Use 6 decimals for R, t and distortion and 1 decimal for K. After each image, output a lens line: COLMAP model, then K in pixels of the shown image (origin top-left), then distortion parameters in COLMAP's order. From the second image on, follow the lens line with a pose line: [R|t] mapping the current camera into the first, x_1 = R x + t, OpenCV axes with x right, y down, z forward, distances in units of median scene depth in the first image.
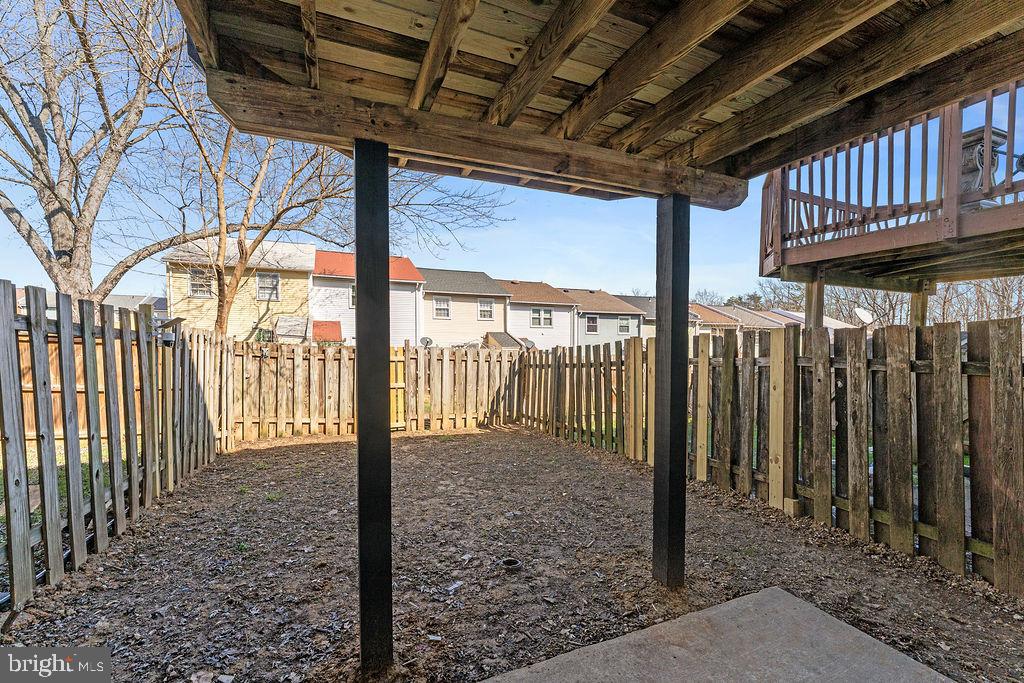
lens RADIAL K [[429.1, 0, 512.0], [0, 429.1, 341.5], [0, 0, 1]] dist [0.000259, -0.000172]
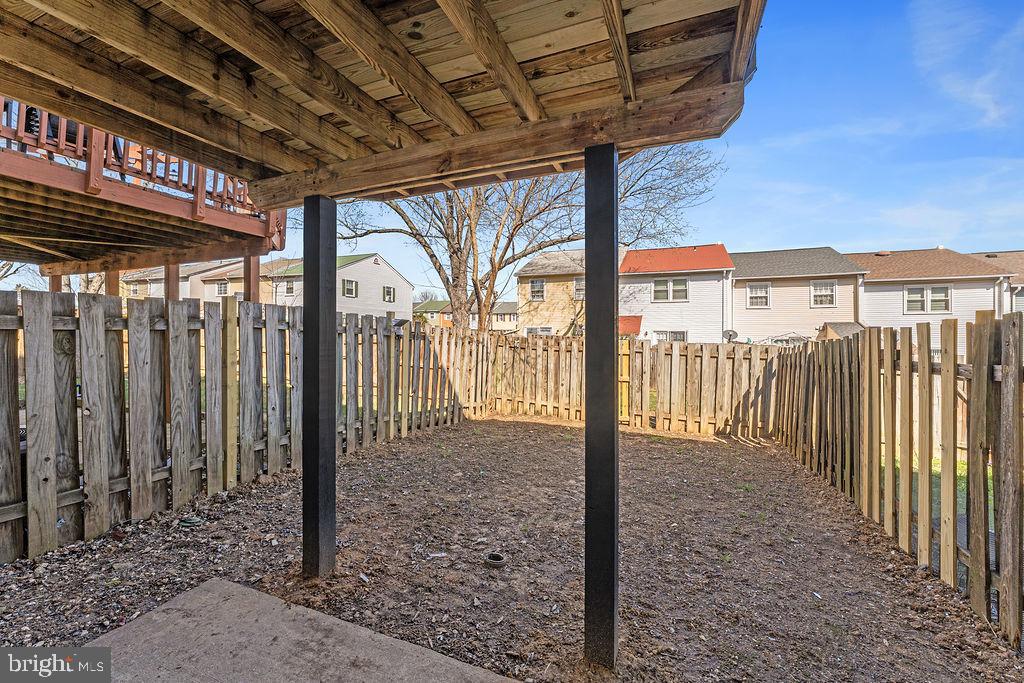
lens RADIAL K [[425.0, 0, 510.4], [0, 425.0, 318.9], [0, 0, 1]] dist [0.001607, -0.000326]
pose [[0.693989, -0.029035, -0.719399, 0.271612], [0.002260, 0.999269, -0.038151, -0.000046], [0.719982, 0.024851, 0.693548, 0.119087]]
